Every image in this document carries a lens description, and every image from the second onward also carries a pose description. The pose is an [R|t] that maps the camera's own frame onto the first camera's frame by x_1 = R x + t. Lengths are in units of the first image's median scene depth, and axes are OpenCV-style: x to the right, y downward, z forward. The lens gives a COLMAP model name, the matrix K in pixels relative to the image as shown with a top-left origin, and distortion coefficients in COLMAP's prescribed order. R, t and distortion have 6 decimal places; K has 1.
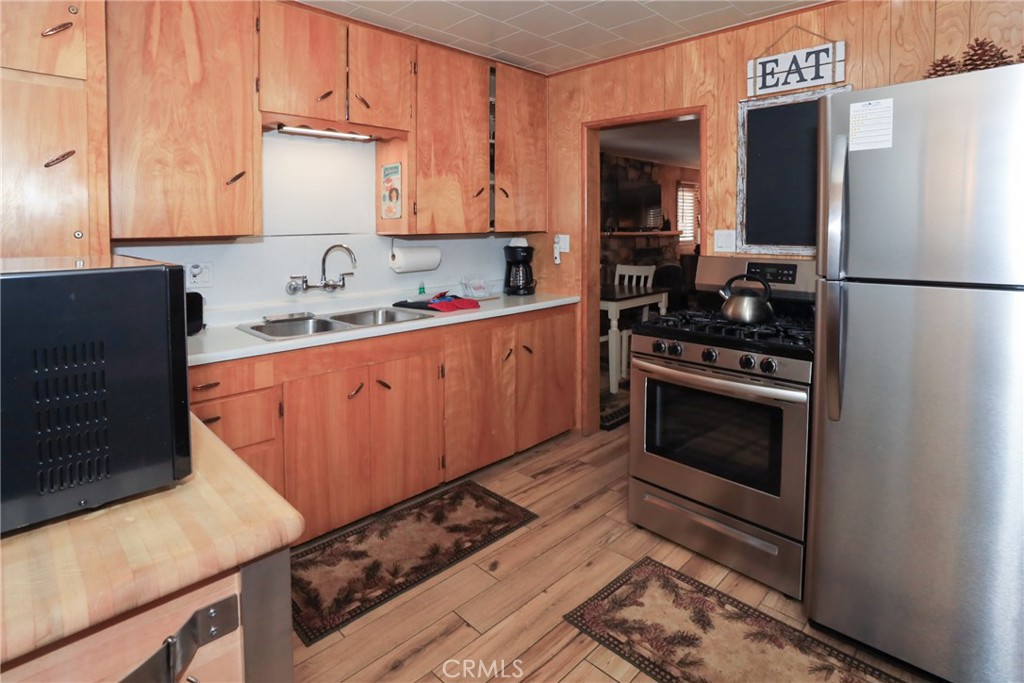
lens RADIAL K [[531.4, 0, 510.2], [0, 531.4, 342.1], [0, 0, 1]] dist [0.005653, 0.001504]
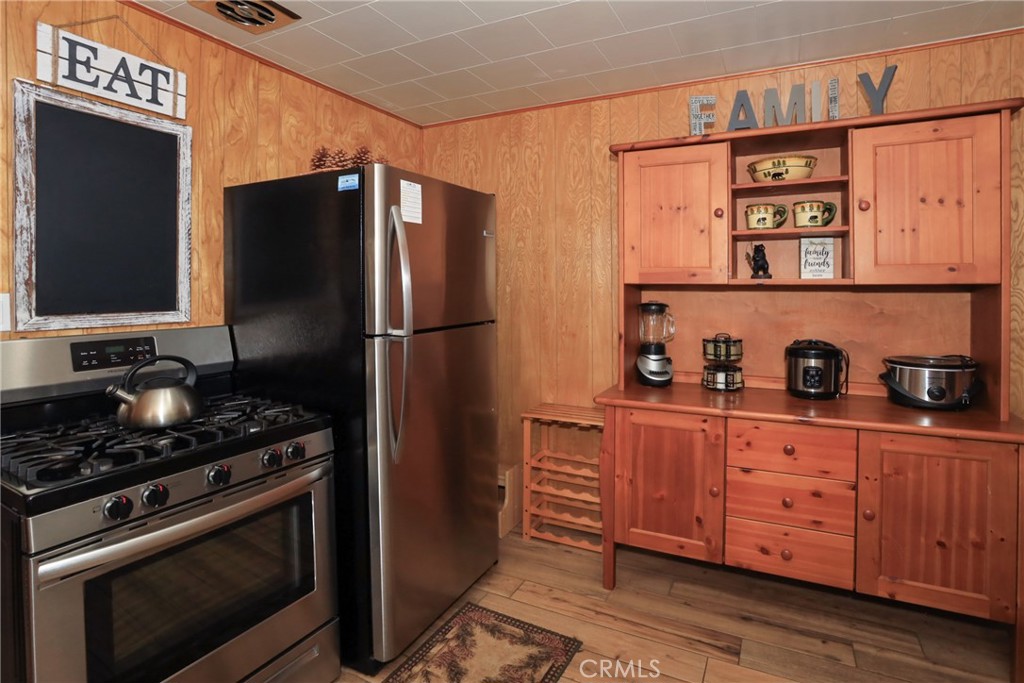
lens RADIAL K [[531.4, 0, 511.1], [0, 531.4, 341.6], [0, 0, 1]] dist [0.005653, 0.001504]
pose [[-0.312107, -0.098148, 0.944963, -0.351211], [0.207695, 0.963541, 0.168676, -0.168913], [-0.927066, 0.248910, -0.280343, 0.780230]]
